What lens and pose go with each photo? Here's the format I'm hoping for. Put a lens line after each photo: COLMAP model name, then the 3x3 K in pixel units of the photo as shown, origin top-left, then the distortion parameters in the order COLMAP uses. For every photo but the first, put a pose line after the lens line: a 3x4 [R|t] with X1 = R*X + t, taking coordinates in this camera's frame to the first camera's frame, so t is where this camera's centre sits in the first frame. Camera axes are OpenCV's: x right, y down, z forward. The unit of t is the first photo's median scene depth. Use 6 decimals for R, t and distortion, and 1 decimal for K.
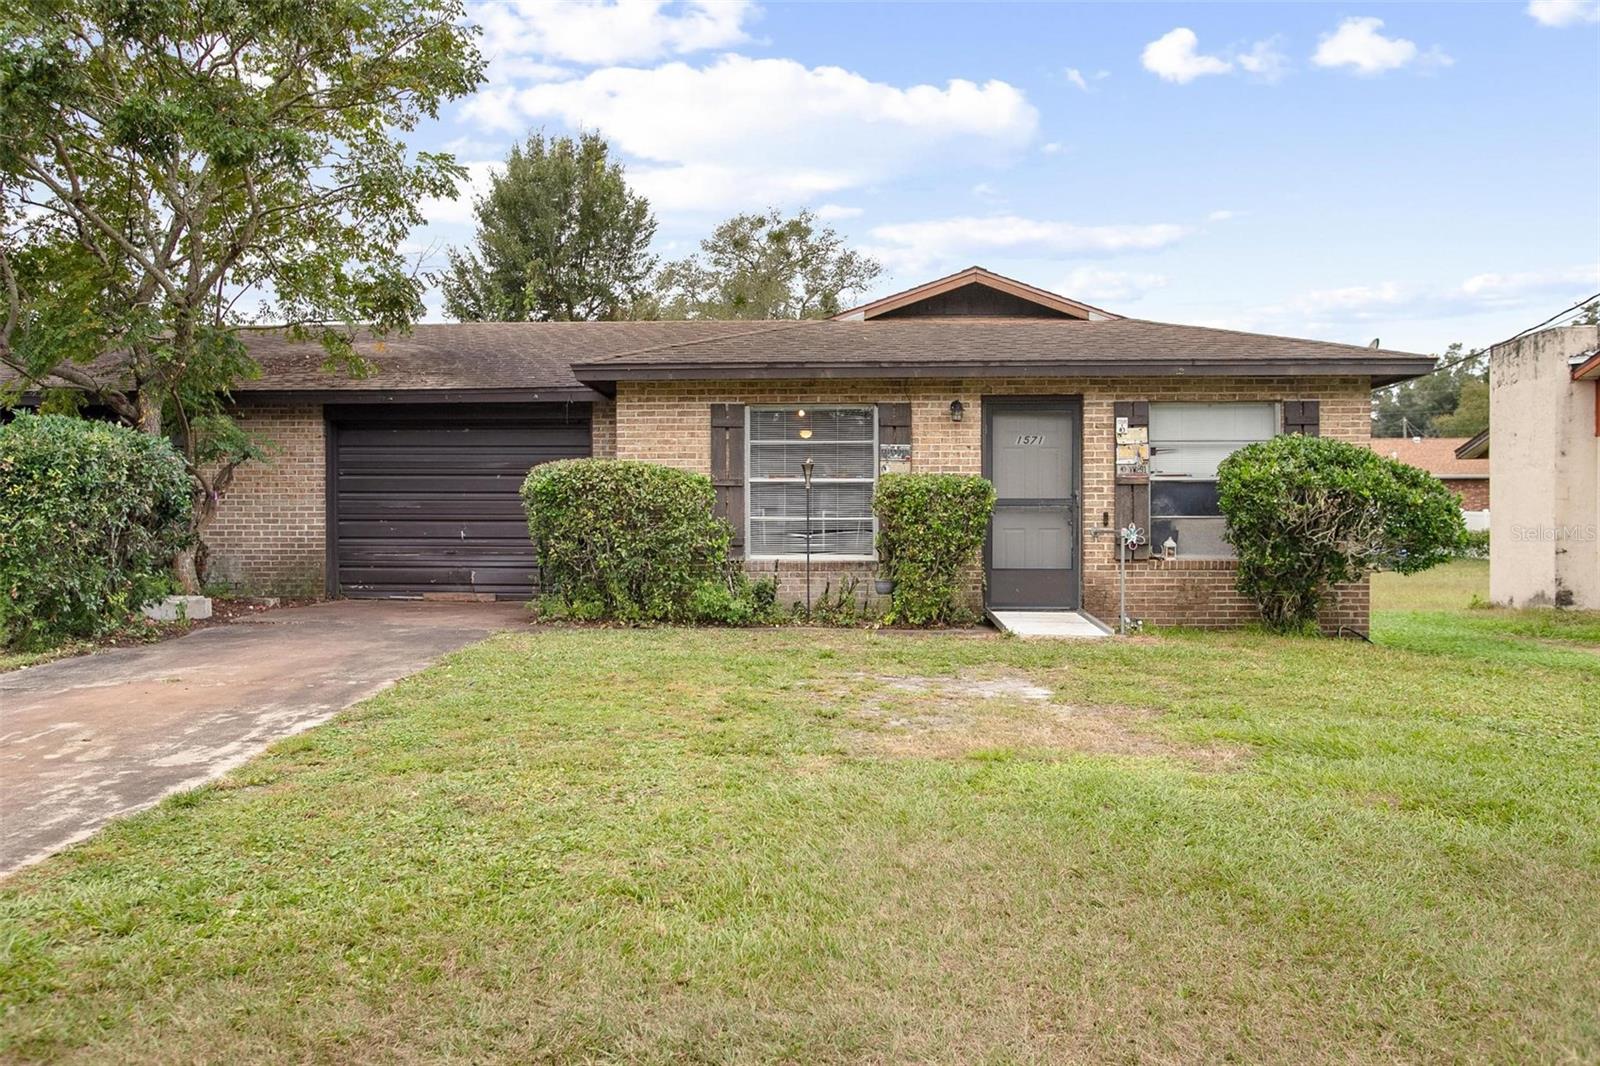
lens RADIAL K [[1267.8, 0, 806.2], [0, 1267.8, 538.5], [0, 0, 1]] dist [-0.044348, 0.023621]
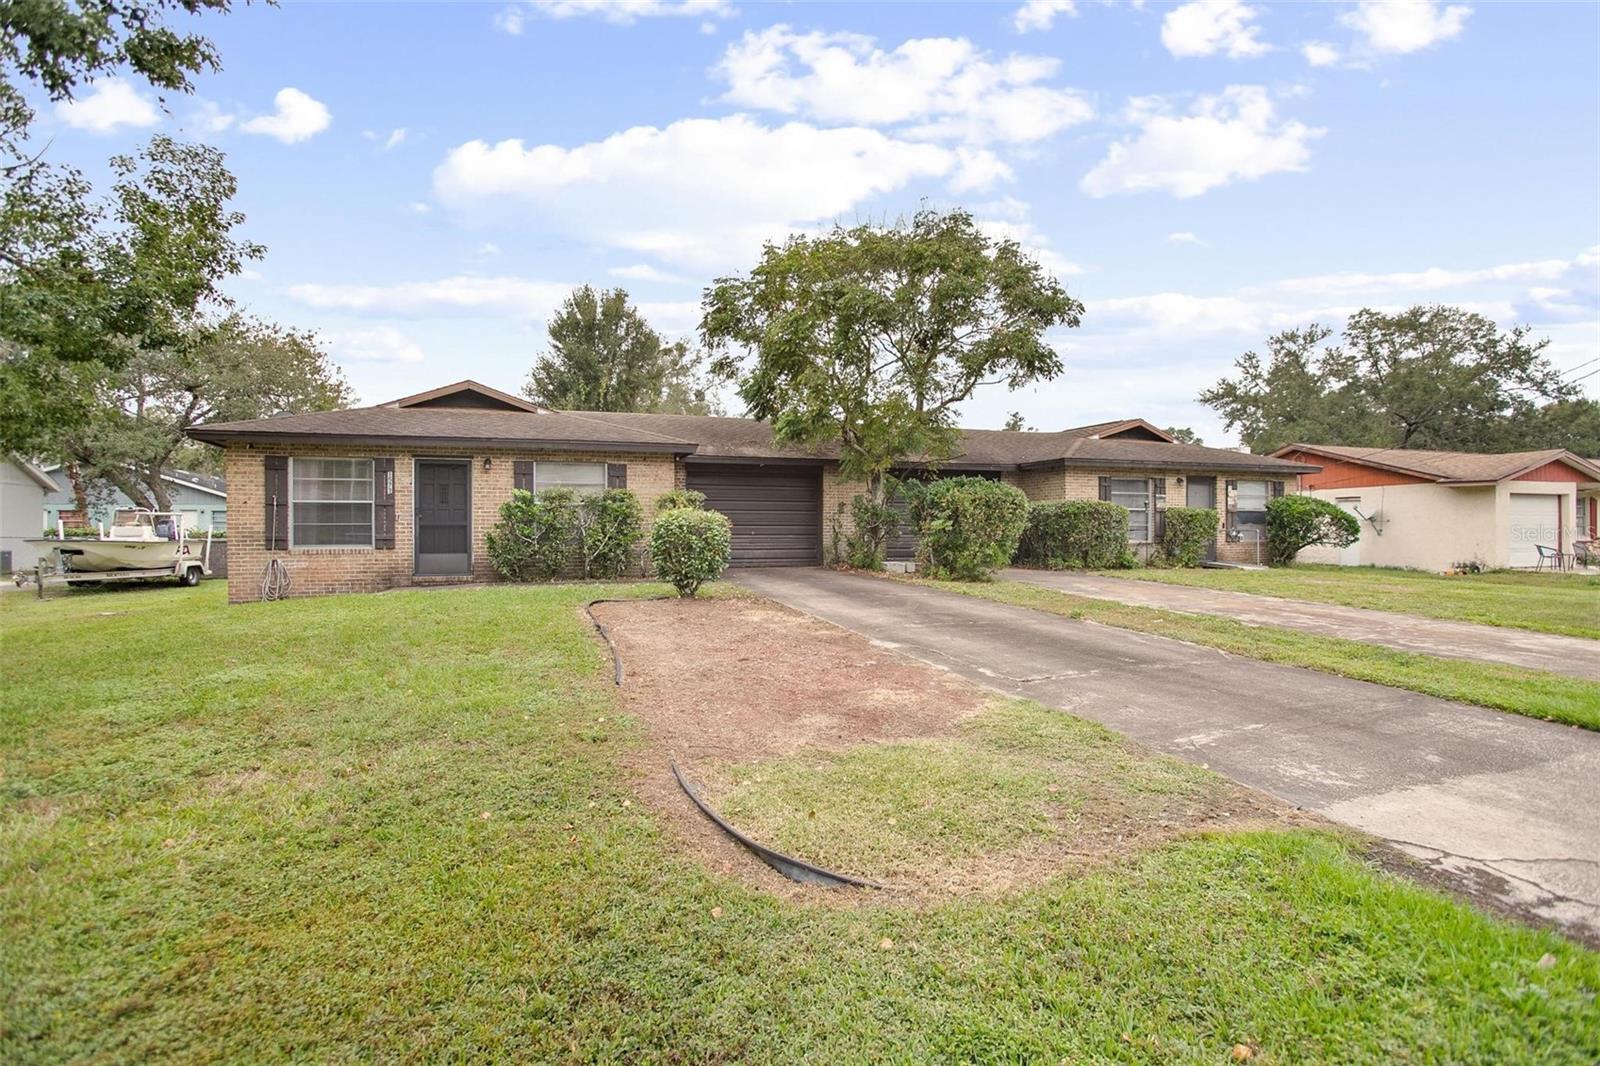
lens RADIAL K [[835.6, 0, 802.1], [0, 835.6, 530.6], [0, 0, 1]] dist [-0.038607, 0.001696]
pose [[0.918117, 0.000660, 0.396310, -1.192521], [0.004499, 0.999917, -0.012088, 0.010911], [-0.396285, 0.012881, 0.918037, -0.189623]]
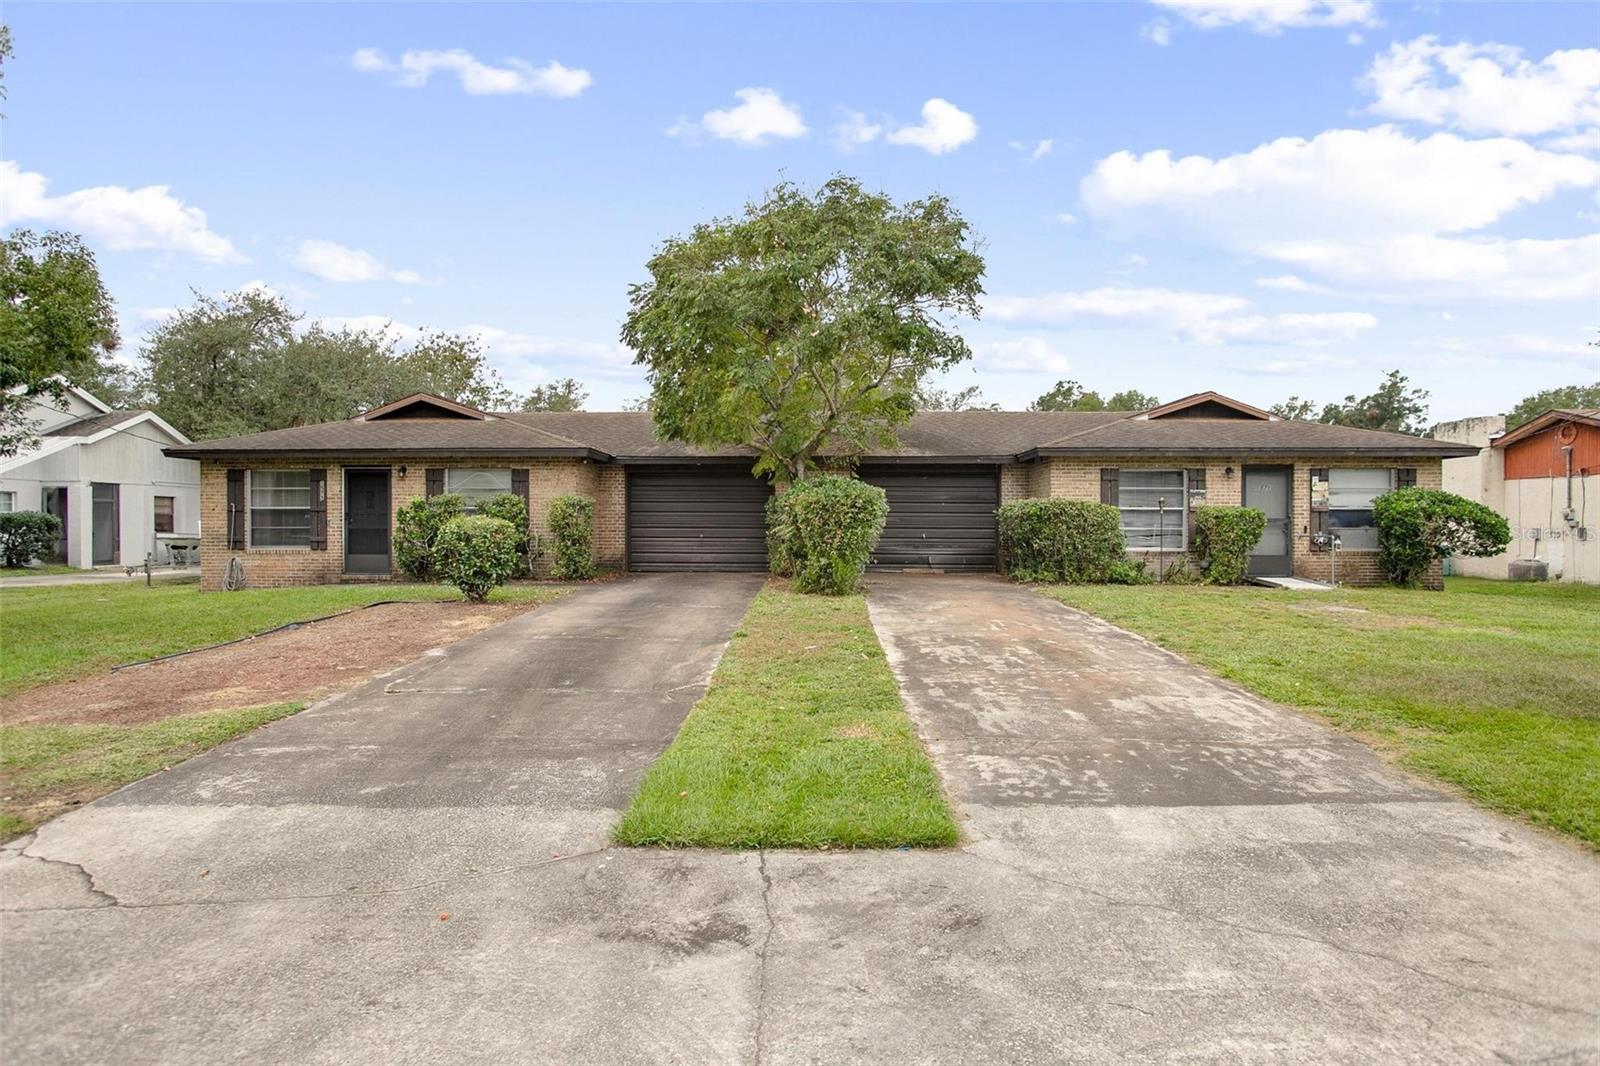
lens RADIAL K [[956.5, 0, 816.4], [0, 956.5, 535.7], [0, 0, 1]] dist [-0.029548, 0.014873]
pose [[0.999273, 0.002318, 0.038045, -0.559426], [-0.002387, 0.999996, 0.001755, -0.006517], [-0.038041, -0.001845, 0.999274, -0.415662]]
